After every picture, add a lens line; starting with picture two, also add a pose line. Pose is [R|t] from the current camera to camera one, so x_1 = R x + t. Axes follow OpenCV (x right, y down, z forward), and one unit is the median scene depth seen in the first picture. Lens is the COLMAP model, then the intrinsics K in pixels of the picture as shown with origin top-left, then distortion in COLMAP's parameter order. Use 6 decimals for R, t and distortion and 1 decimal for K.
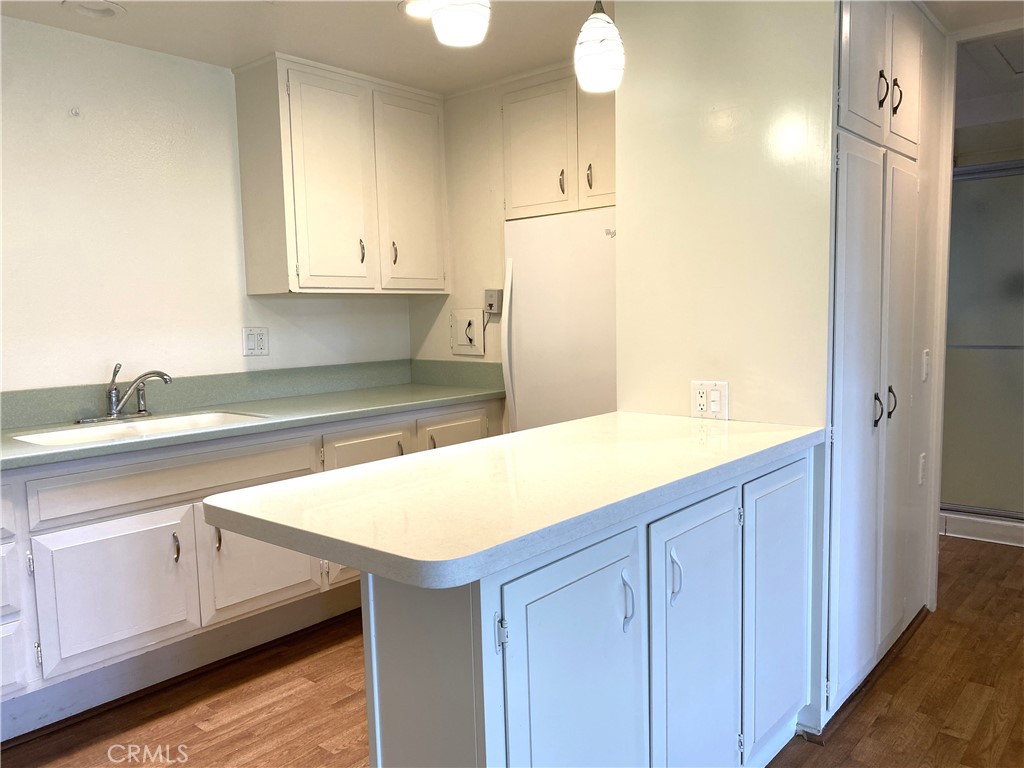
lens RADIAL K [[792.9, 0, 519.4], [0, 792.9, 389.8], [0, 0, 1]] dist [0.043701, -0.058717]
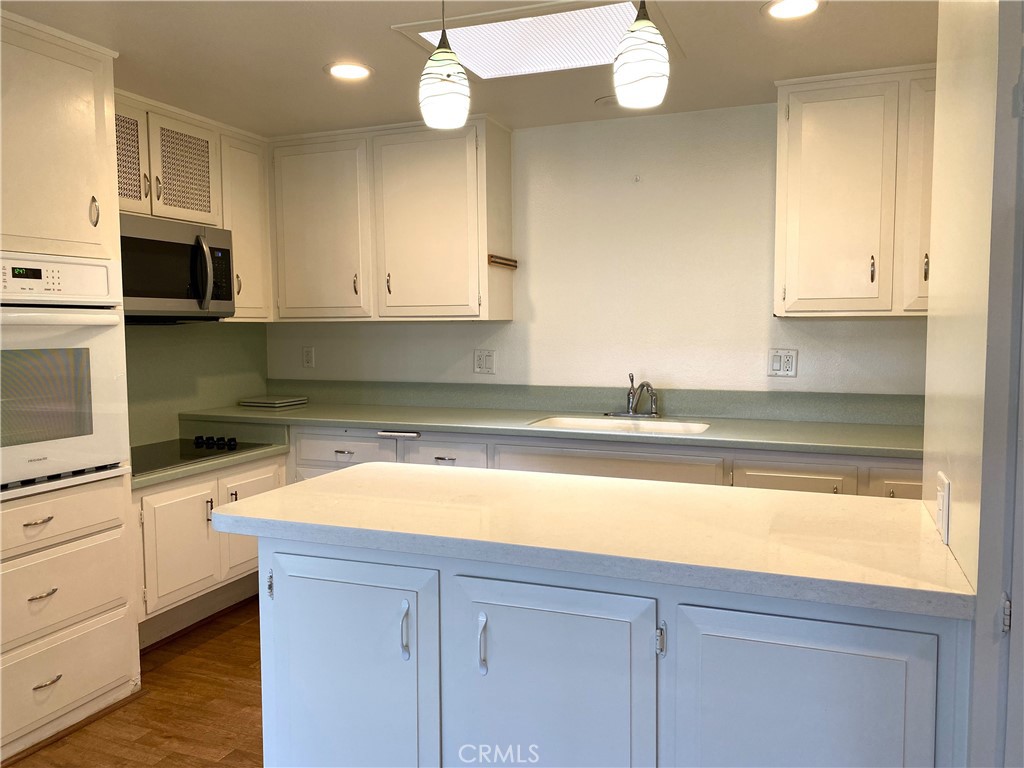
lens RADIAL K [[792.9, 0, 505.6], [0, 792.9, 374.8], [0, 0, 1]] dist [0.043701, -0.058717]
pose [[0.299372, 0.082741, -0.950542, 0.562095], [-0.096350, 0.993762, 0.056158, -0.072015], [0.949259, 0.074773, 0.305477, 0.372830]]
